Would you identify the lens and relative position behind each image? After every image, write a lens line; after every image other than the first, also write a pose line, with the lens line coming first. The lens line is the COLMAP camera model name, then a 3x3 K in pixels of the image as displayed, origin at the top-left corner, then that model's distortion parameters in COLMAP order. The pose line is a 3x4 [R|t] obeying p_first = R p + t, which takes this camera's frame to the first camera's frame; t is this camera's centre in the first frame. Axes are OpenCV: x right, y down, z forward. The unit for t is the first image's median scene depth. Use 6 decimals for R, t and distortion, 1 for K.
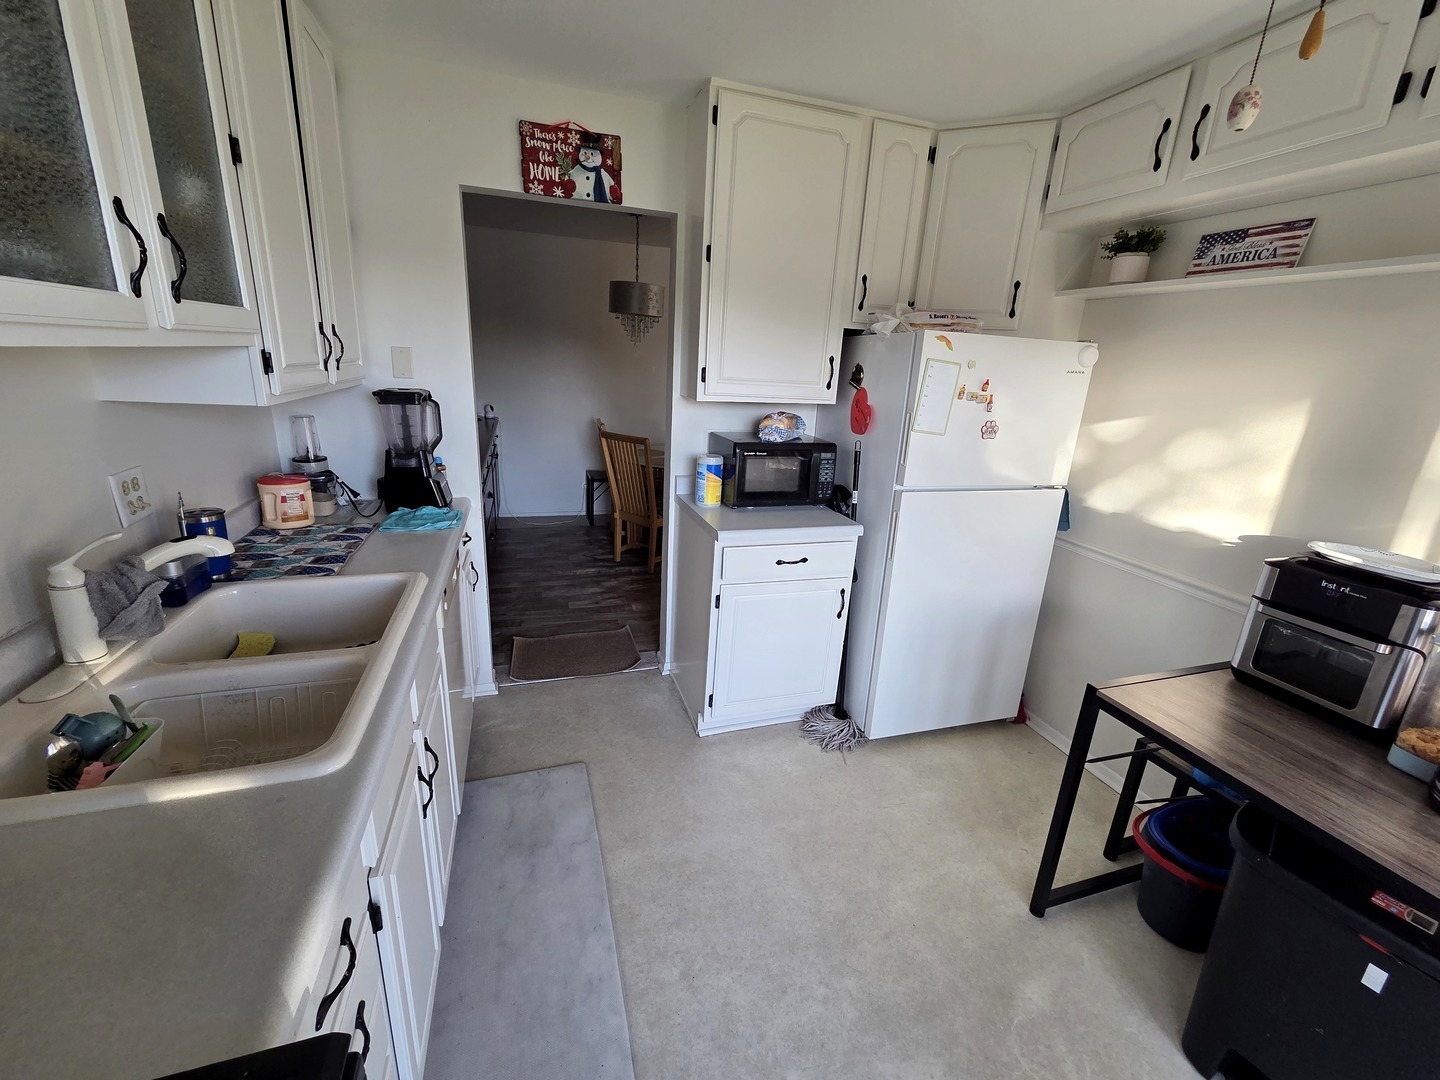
lens RADIAL K [[588.9, 0, 724.2], [0, 588.9, 535.3], [0, 0, 1]] dist [0.006809, 0.000321]
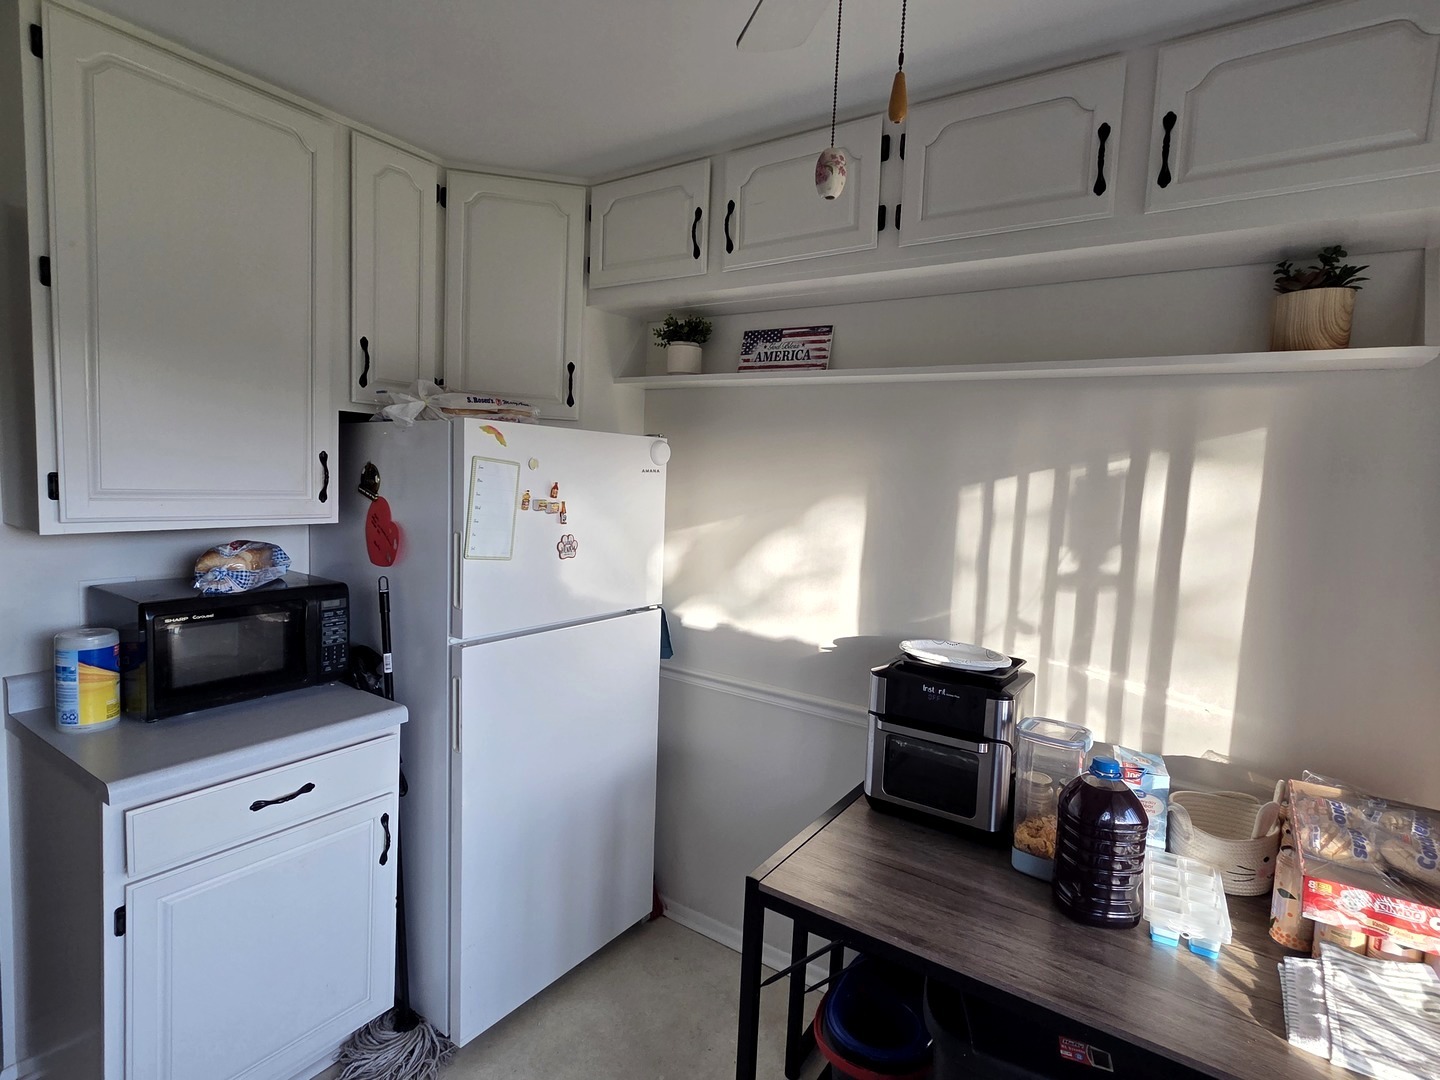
lens RADIAL K [[729.9, 0, 725.4], [0, 729.9, 534.5], [0, 0, 1]] dist [0.001758, -0.000048]
pose [[0.791272, -0.069380, 0.607516, 0.042683], [0.172979, 0.978356, -0.113569, -0.052609], [-0.586487, 0.194951, 0.786147, 0.142265]]
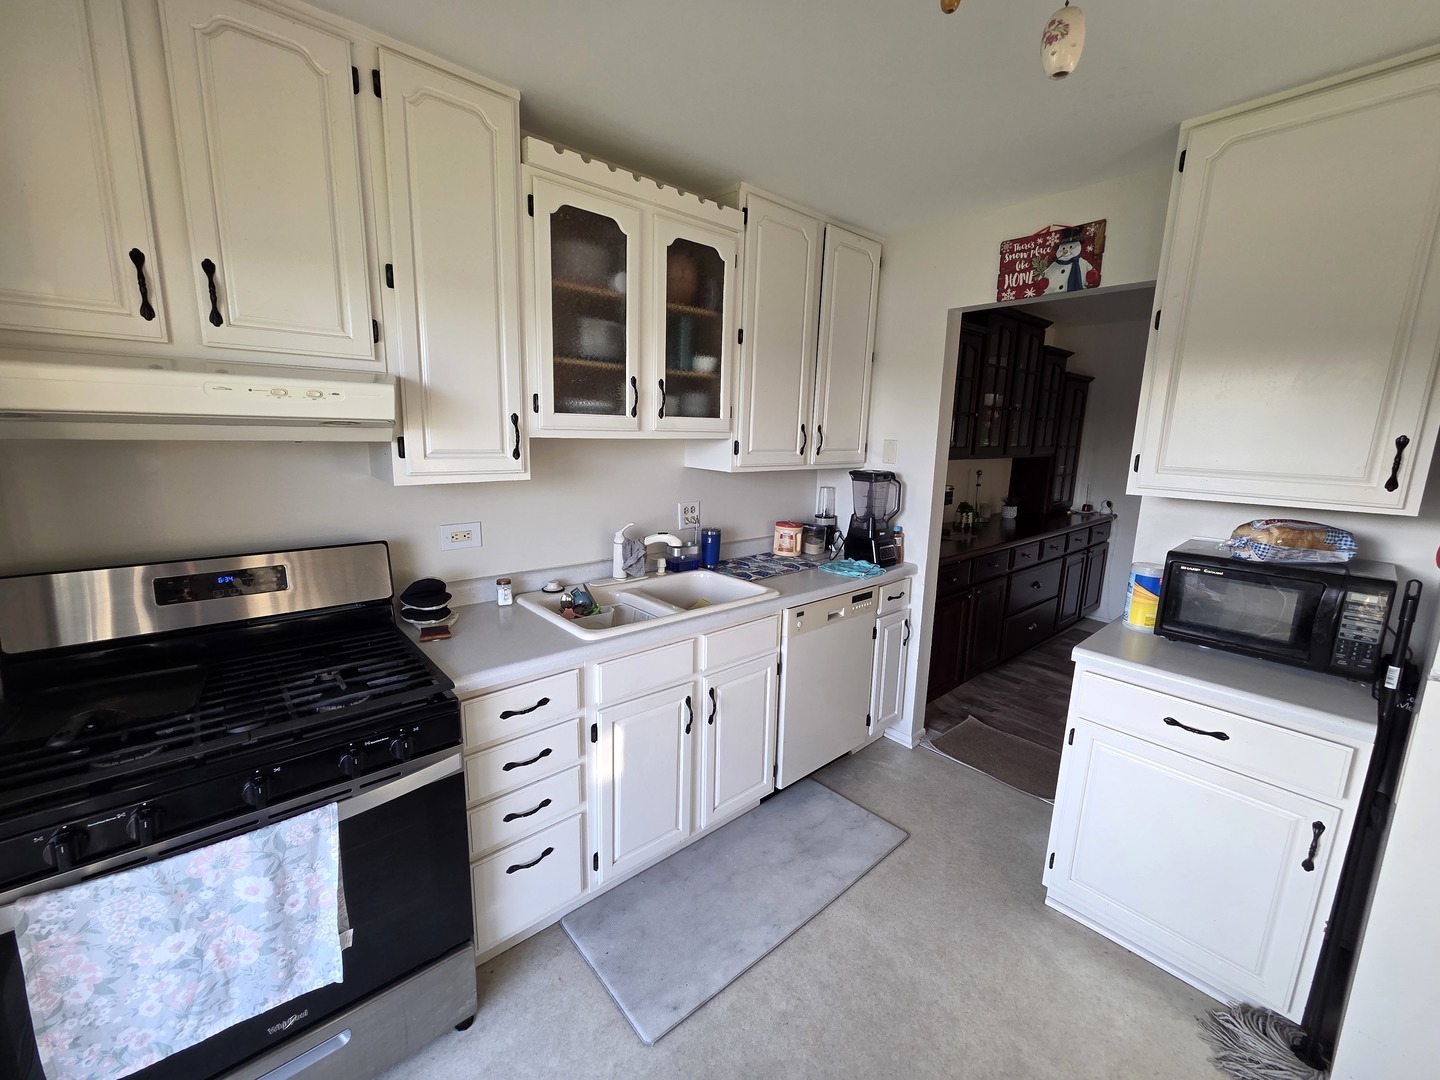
lens RADIAL K [[588.9, 0, 724.2], [0, 588.9, 535.3], [0, 0, 1]] dist [0.006809, 0.000321]
pose [[0.403589, 0.122999, -0.906635, 0.507519], [-0.267074, 0.963603, 0.011840, -0.035398], [0.875093, 0.237360, 0.421750, 0.188520]]
